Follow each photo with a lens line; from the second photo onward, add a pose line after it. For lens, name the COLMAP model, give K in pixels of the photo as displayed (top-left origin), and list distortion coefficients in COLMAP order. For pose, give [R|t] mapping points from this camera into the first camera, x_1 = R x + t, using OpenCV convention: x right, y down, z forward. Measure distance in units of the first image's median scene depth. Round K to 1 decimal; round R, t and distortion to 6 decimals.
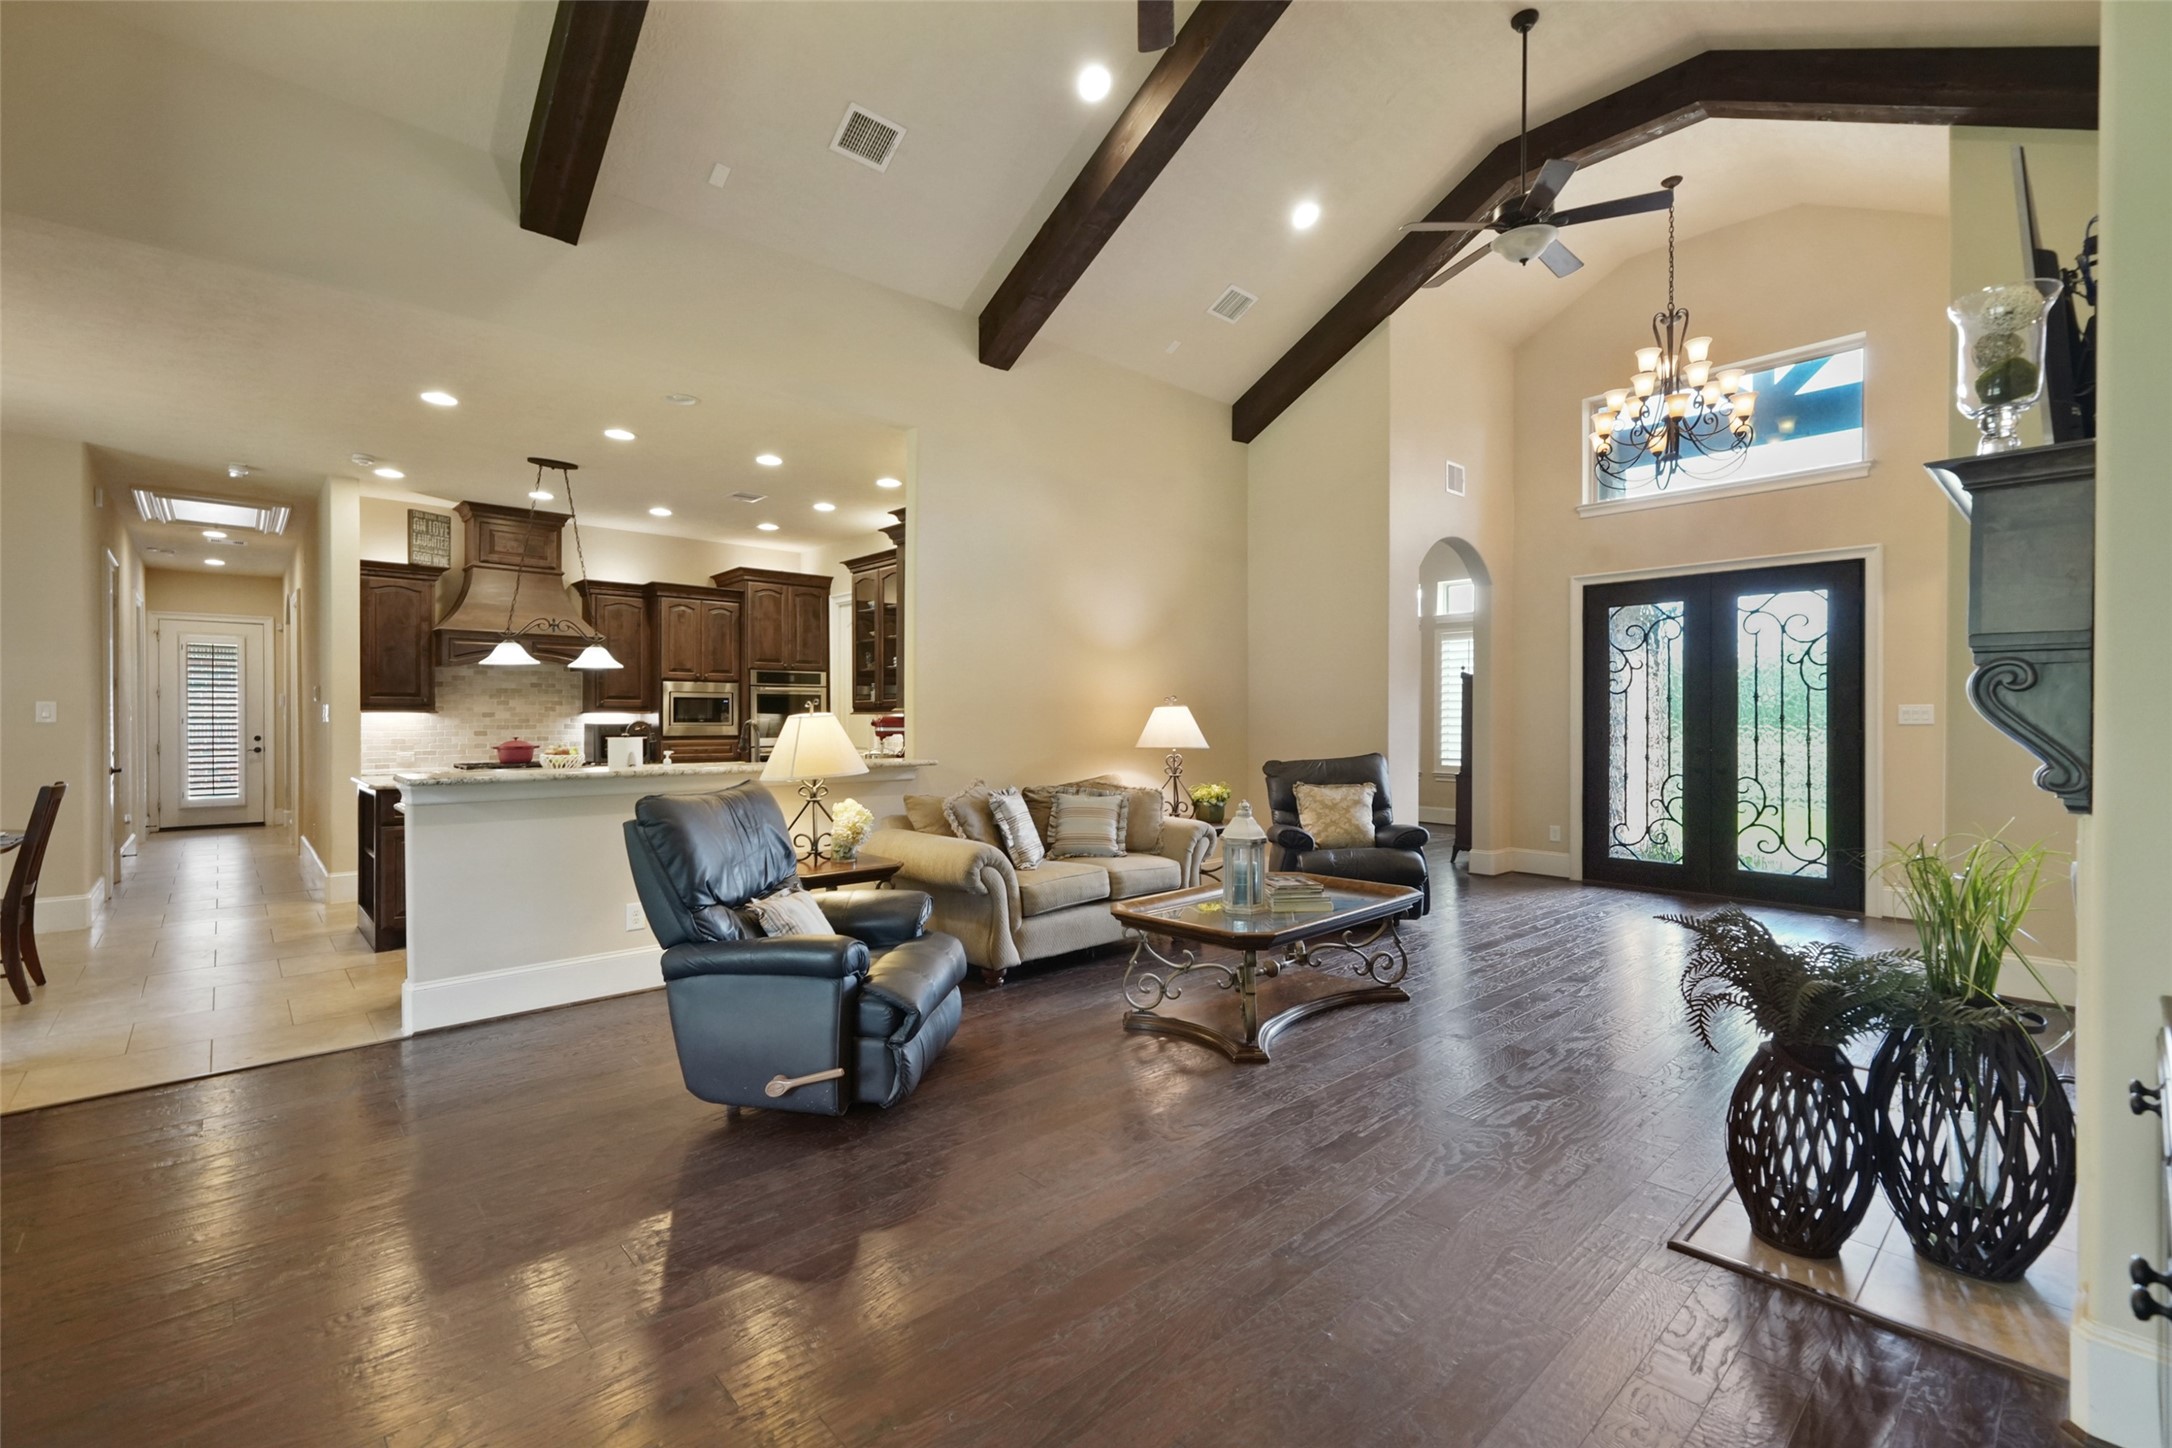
lens RADIAL K [[958.2, 0, 1090.1], [0, 958.2, 724.3], [0, 0, 1]] dist [0.002051, 0.000658]
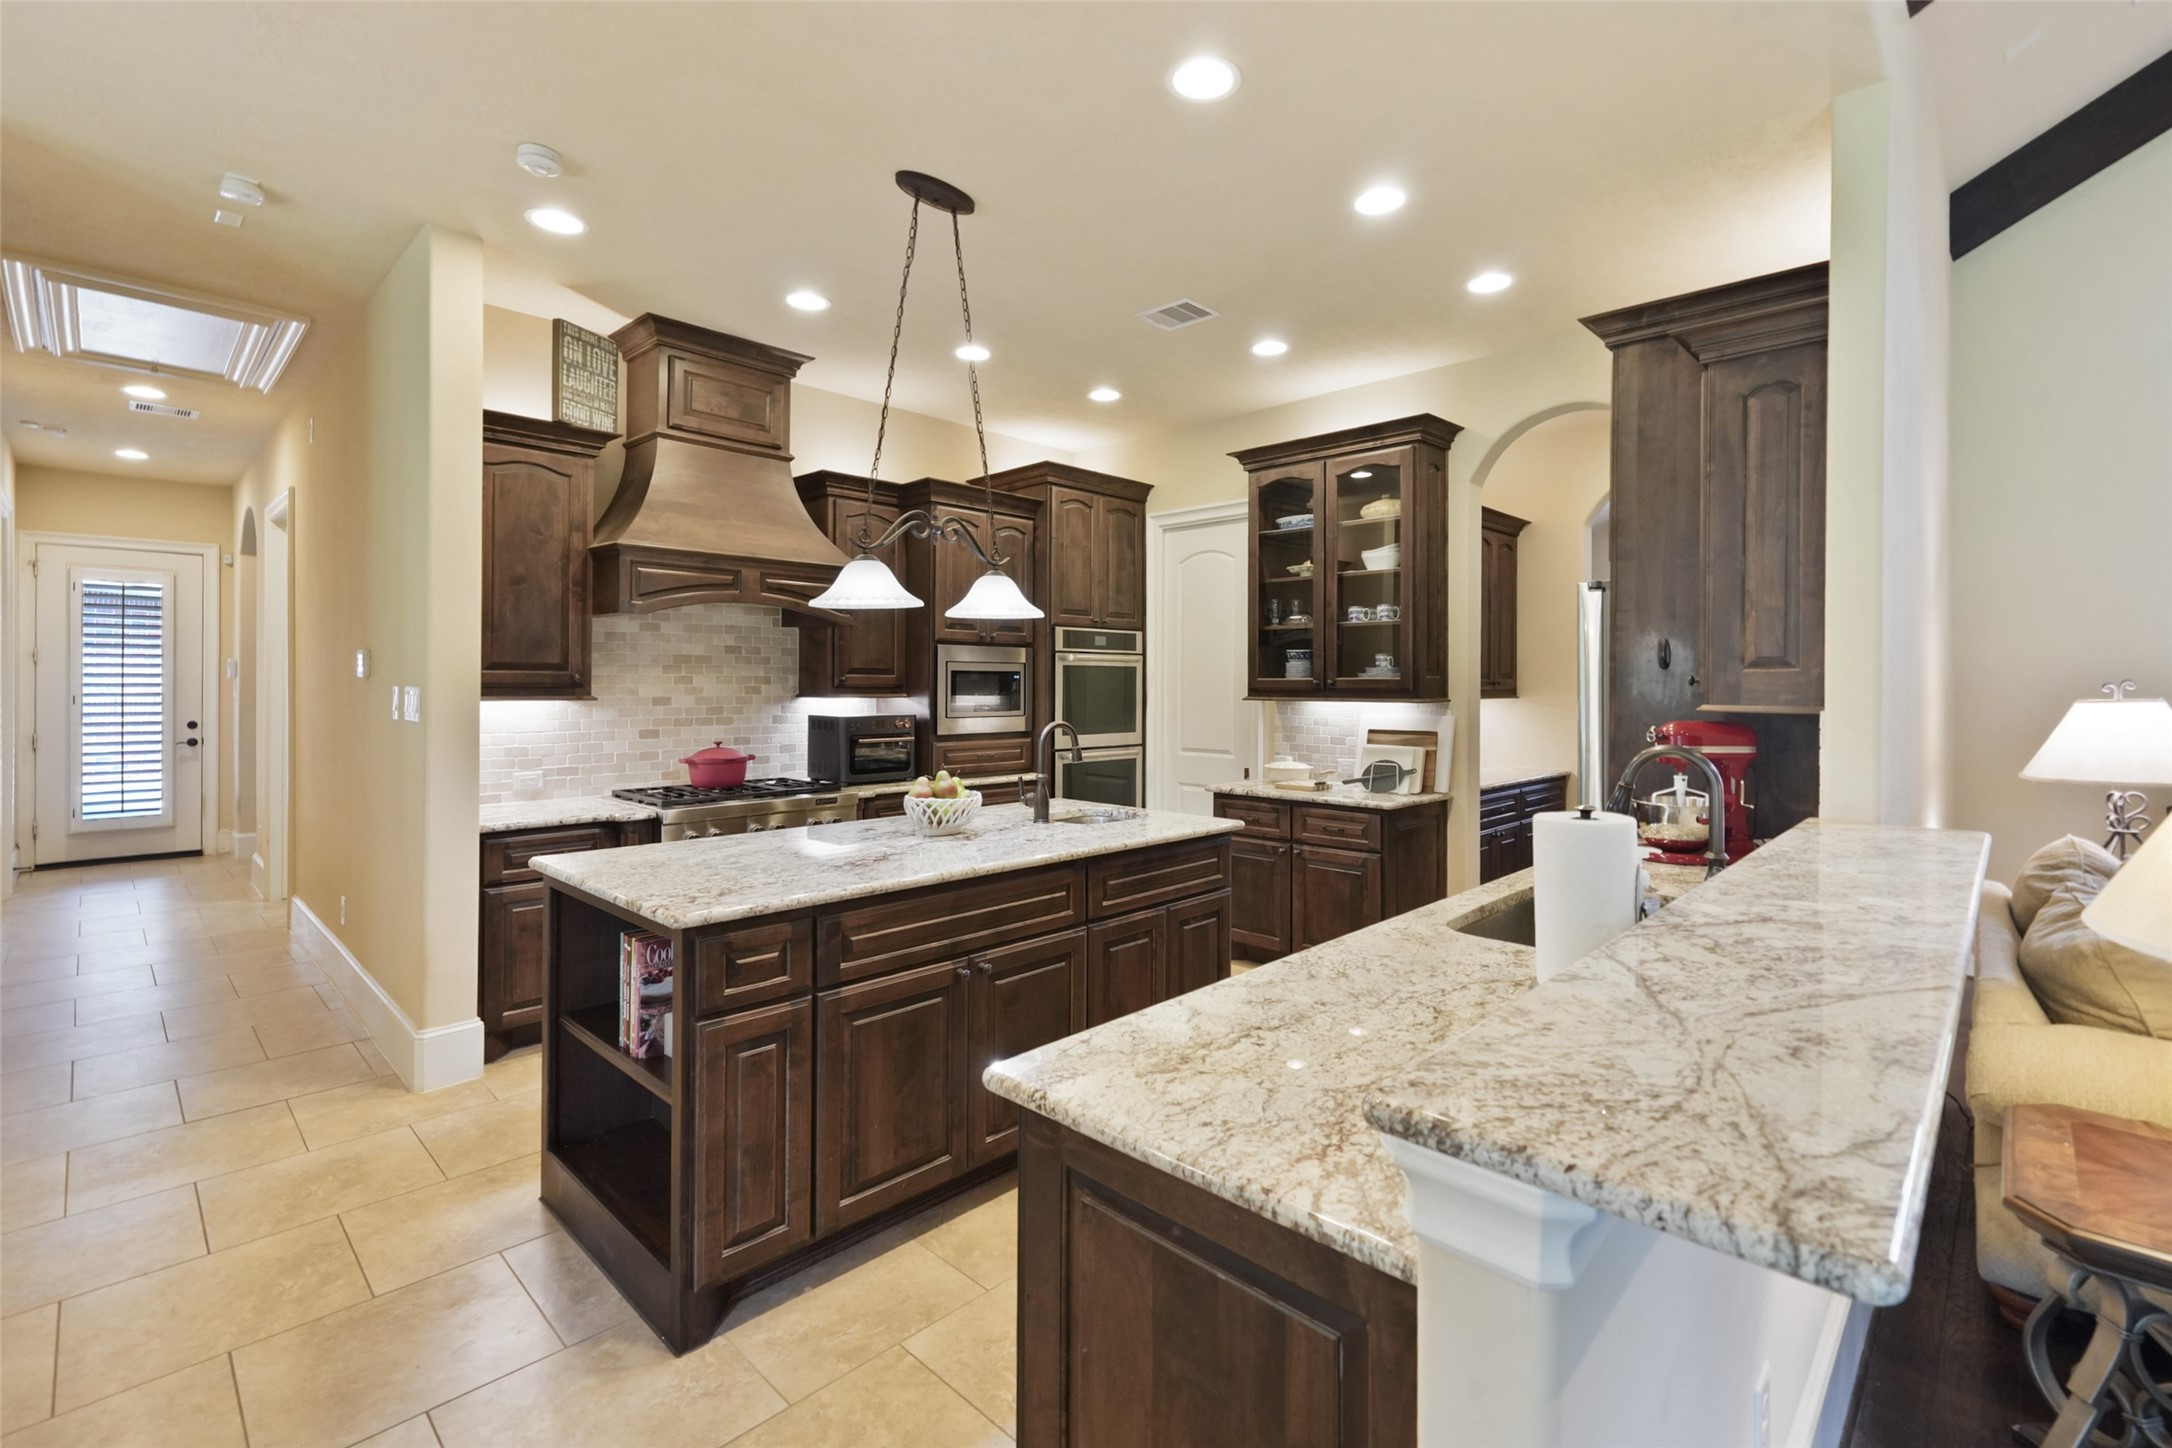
lens RADIAL K [[958.2, 0, 1079.4], [0, 958.2, 684.5], [0, 0, 1]] dist [0.002051, 0.000658]
pose [[0.997895, 0.003877, 0.064737, -0.416652], [-0.003620, 0.999985, -0.004092, -0.018447], [-0.064752, 0.003849, 0.997894, 0.414429]]
